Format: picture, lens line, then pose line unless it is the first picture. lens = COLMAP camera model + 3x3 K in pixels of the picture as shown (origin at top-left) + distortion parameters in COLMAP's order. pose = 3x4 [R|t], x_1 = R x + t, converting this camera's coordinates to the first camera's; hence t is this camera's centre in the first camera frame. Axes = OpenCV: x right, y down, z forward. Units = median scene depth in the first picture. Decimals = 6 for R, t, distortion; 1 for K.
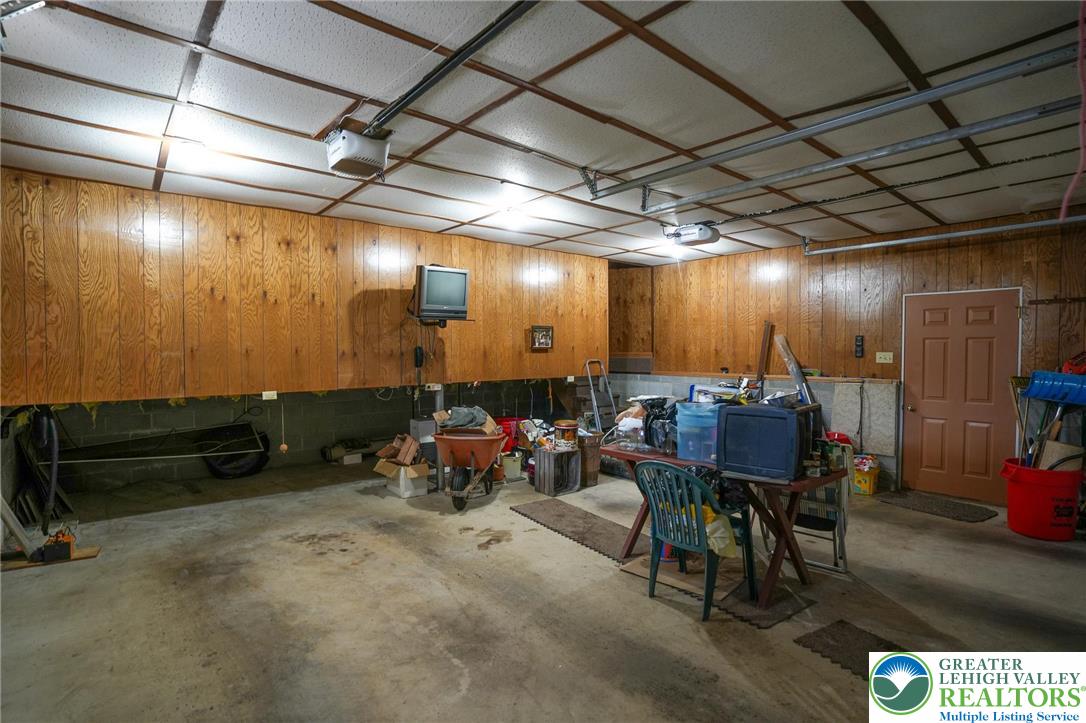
lens RADIAL K [[529.5, 0, 543.0], [0, 529.5, 361.5], [0, 0, 1]] dist [-0.081856, 0.039403]
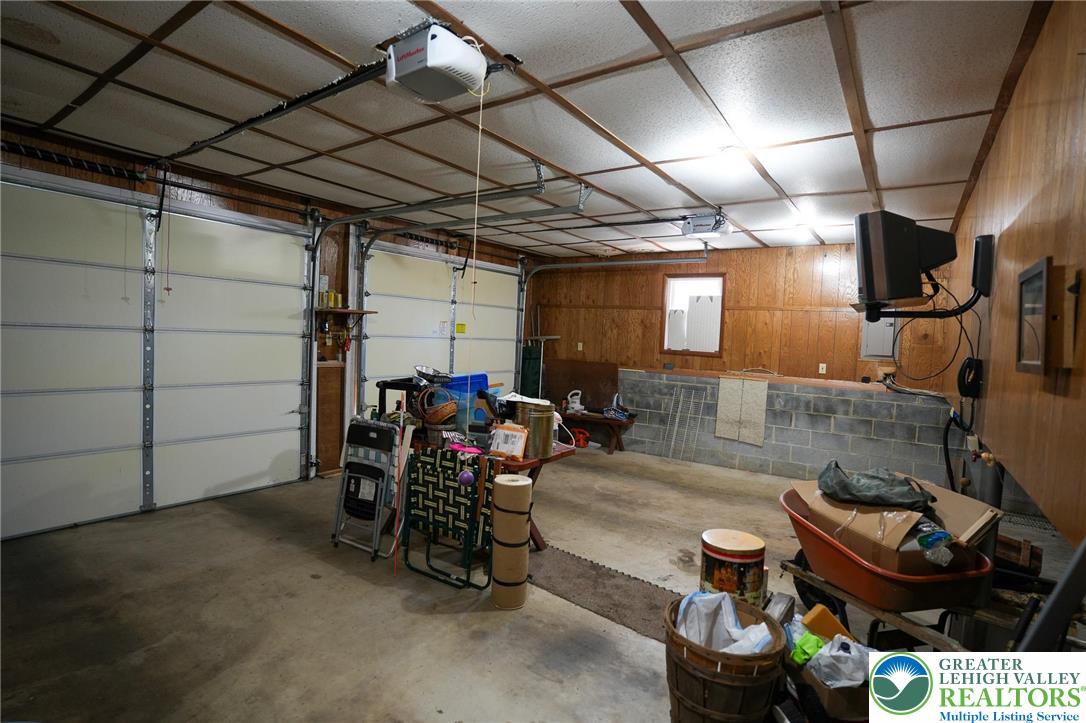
lens RADIAL K [[529.5, 0, 543.0], [0, 529.5, 361.5], [0, 0, 1]] dist [-0.081856, 0.039403]
pose [[-0.970335, -0.028232, -0.240109, 0.448178], [-0.046943, 0.996258, 0.072571, -0.062464], [0.237161, 0.081690, -0.968030, 2.146827]]
